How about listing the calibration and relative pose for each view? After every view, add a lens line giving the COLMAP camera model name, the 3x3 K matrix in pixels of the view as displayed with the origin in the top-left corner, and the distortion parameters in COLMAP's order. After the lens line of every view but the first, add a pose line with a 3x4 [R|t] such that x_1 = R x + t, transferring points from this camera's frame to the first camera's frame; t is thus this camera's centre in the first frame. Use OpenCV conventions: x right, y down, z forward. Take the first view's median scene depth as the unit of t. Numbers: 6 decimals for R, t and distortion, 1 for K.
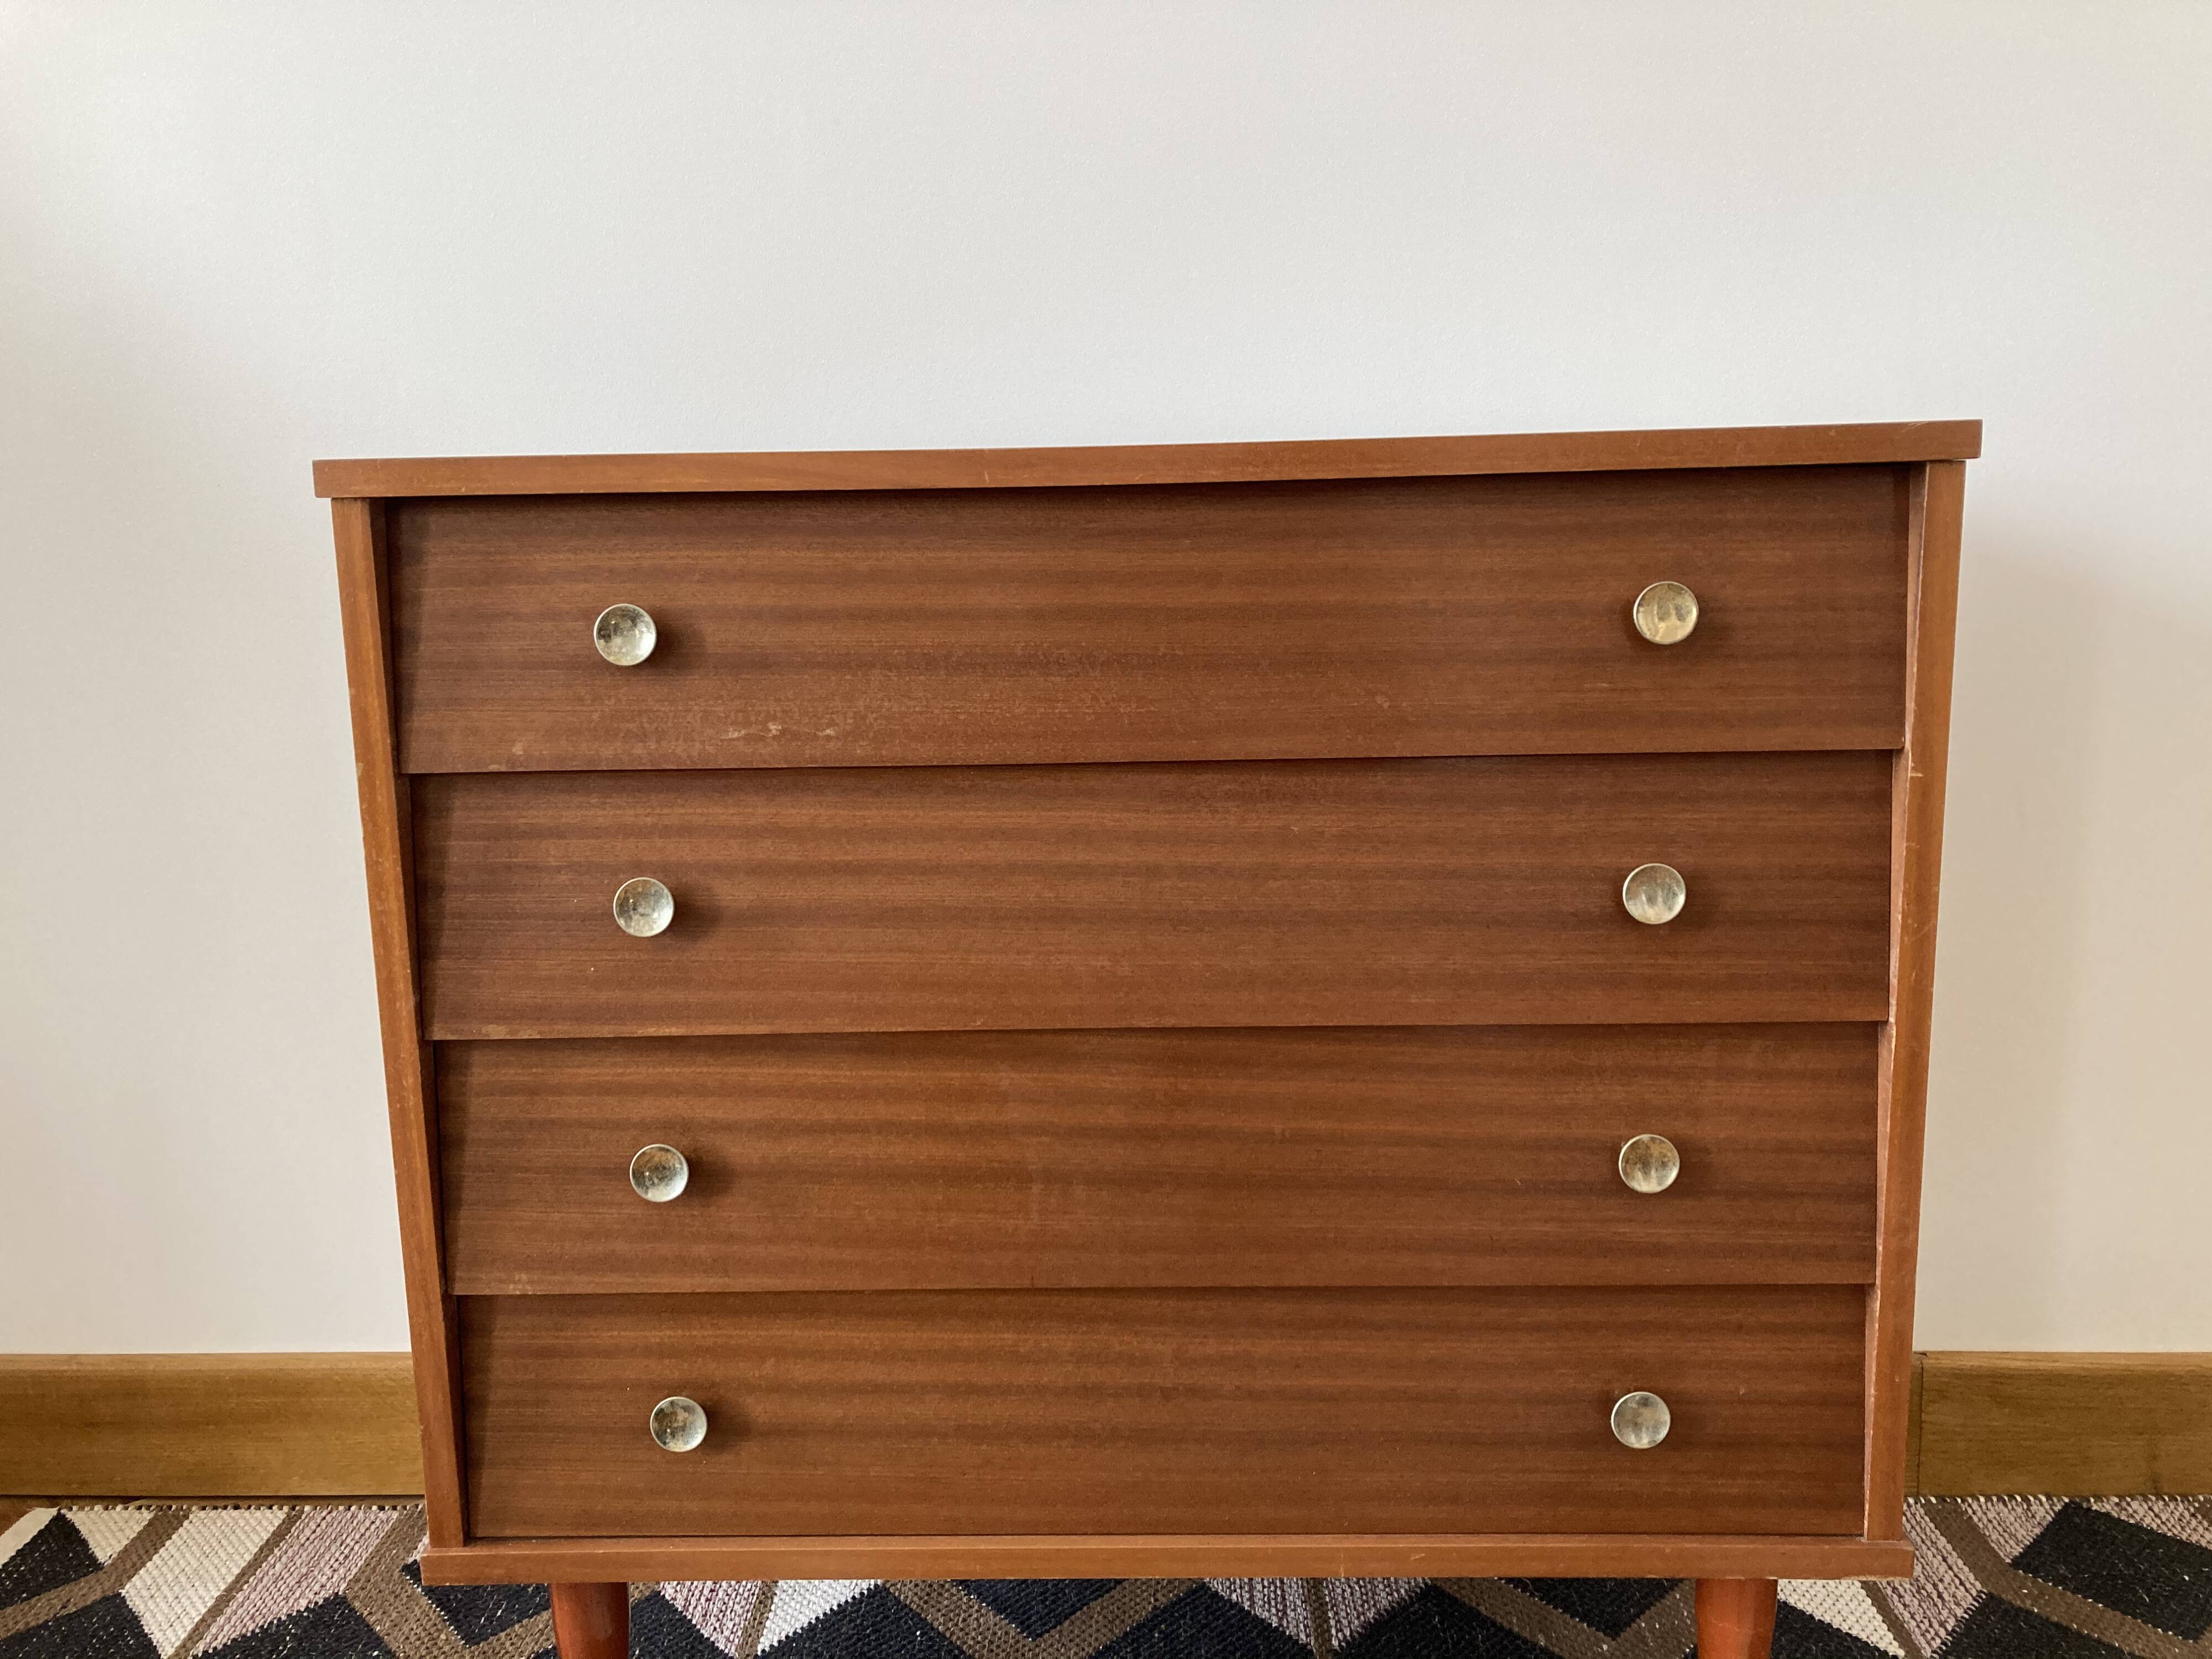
lens RADIAL K [[1836.6, 0, 1098.8], [0, 1836.6, 809.4], [0, 0, 1]] dist [0.040031, -0.044731]
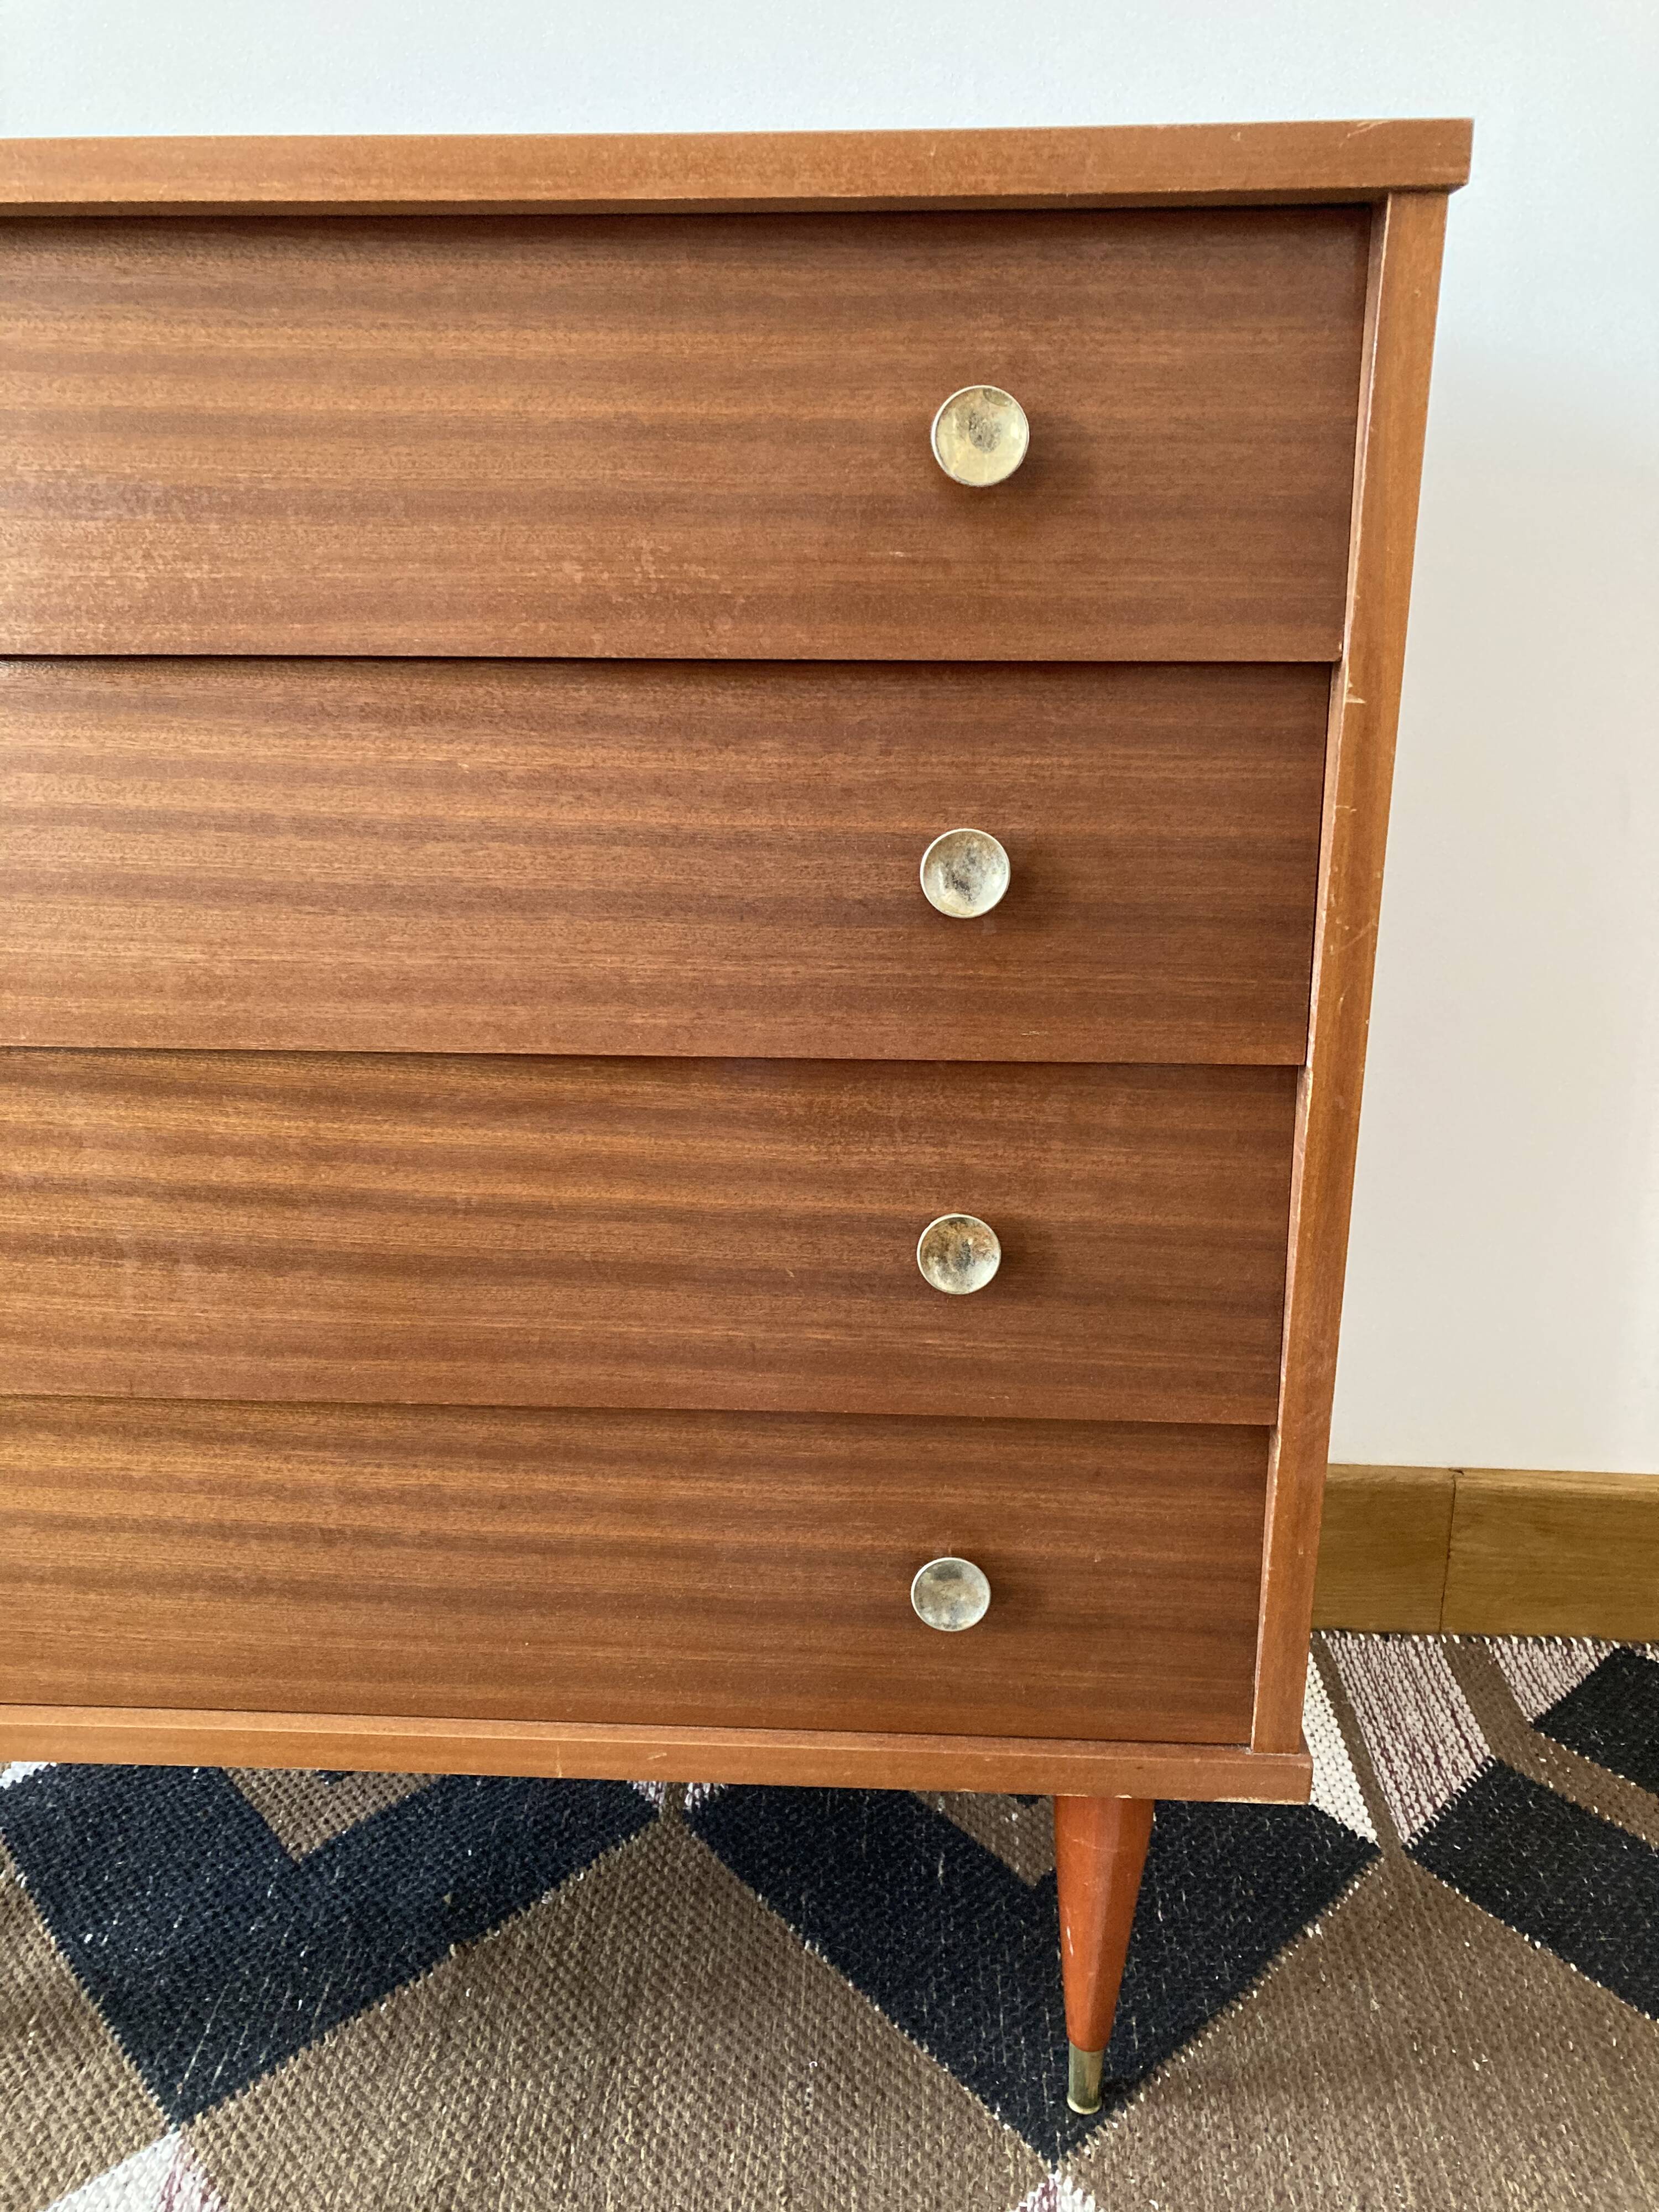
lens RADIAL K [[1836.6, 0, 822.1], [0, 1836.6, 1091.4], [0, 0, 1]] dist [0.040031, -0.044731]
pose [[0.999563, 0.027202, -0.011577, 0.244095], [-0.025431, 0.990854, 0.132520, 0.035265], [0.015076, -0.132168, 0.991113, 0.294205]]
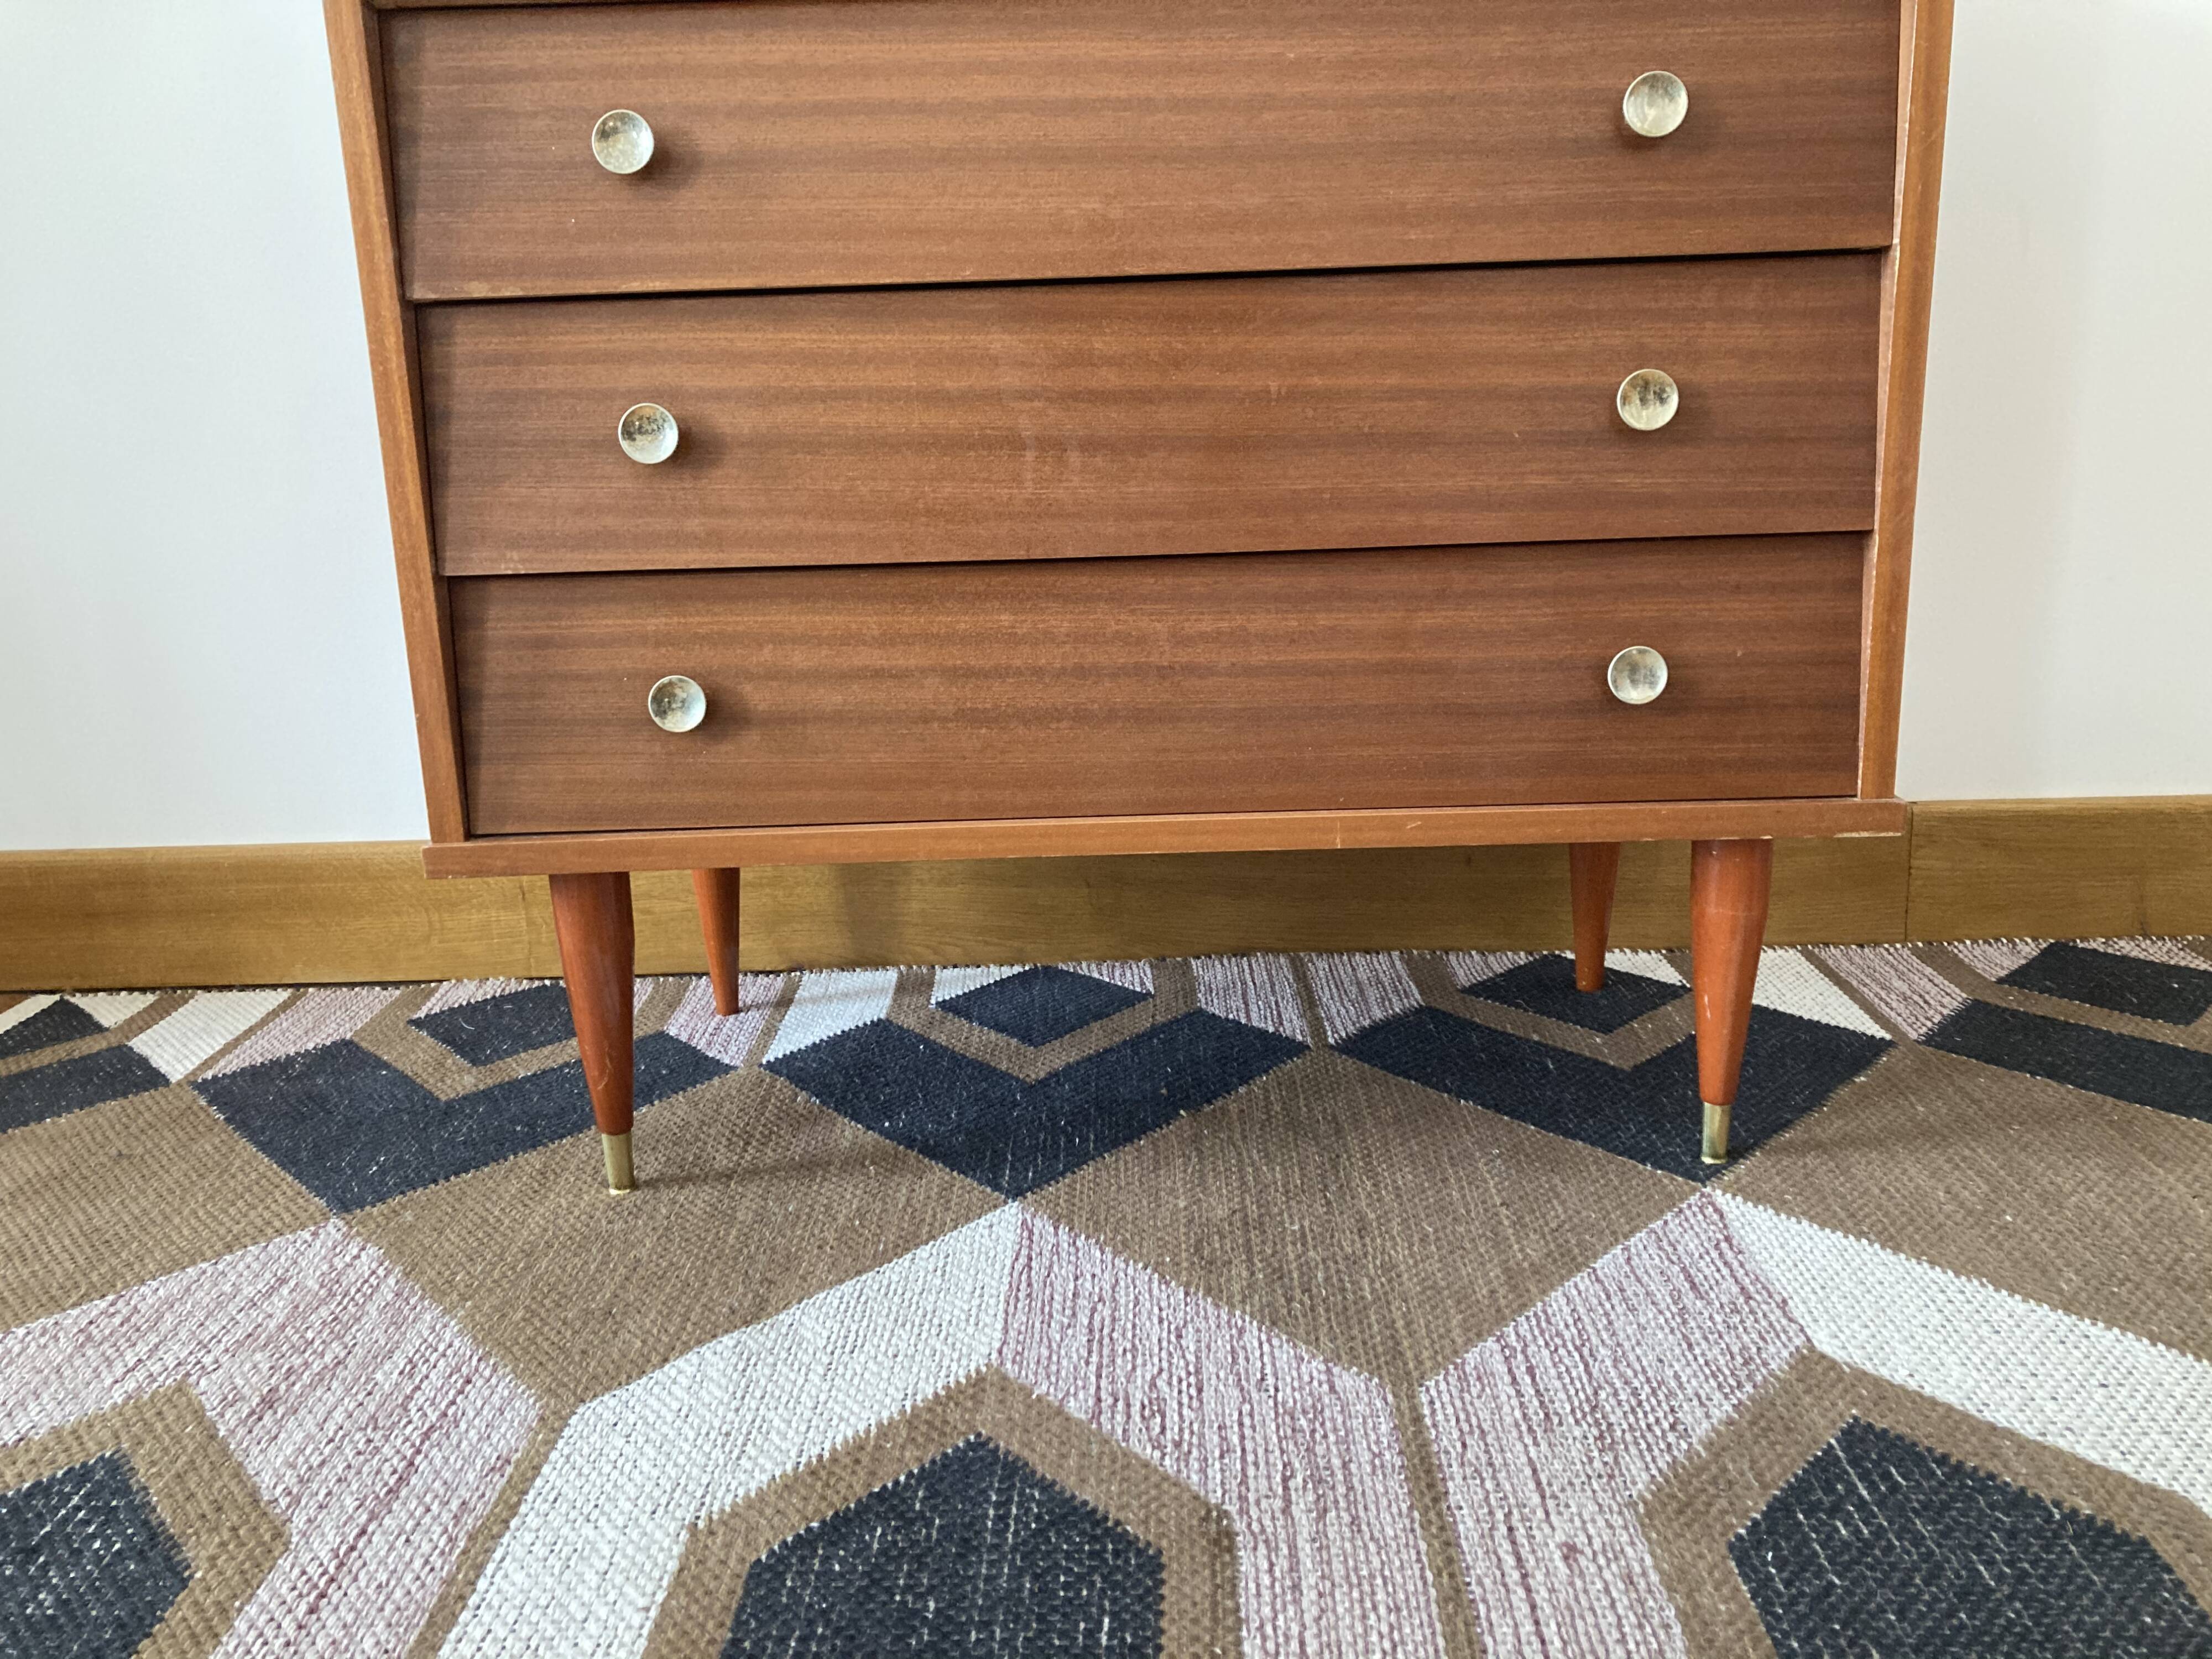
lens RADIAL K [[1836.6, 0, 1096.7], [0, 1836.6, 809.0], [0, 0, 1]] dist [0.040031, -0.044731]
pose [[0.999860, -0.015365, 0.006655, -0.007738], [0.014919, 0.997928, 0.062589, 0.334766], [-0.007603, -0.062481, 0.998017, -0.000815]]
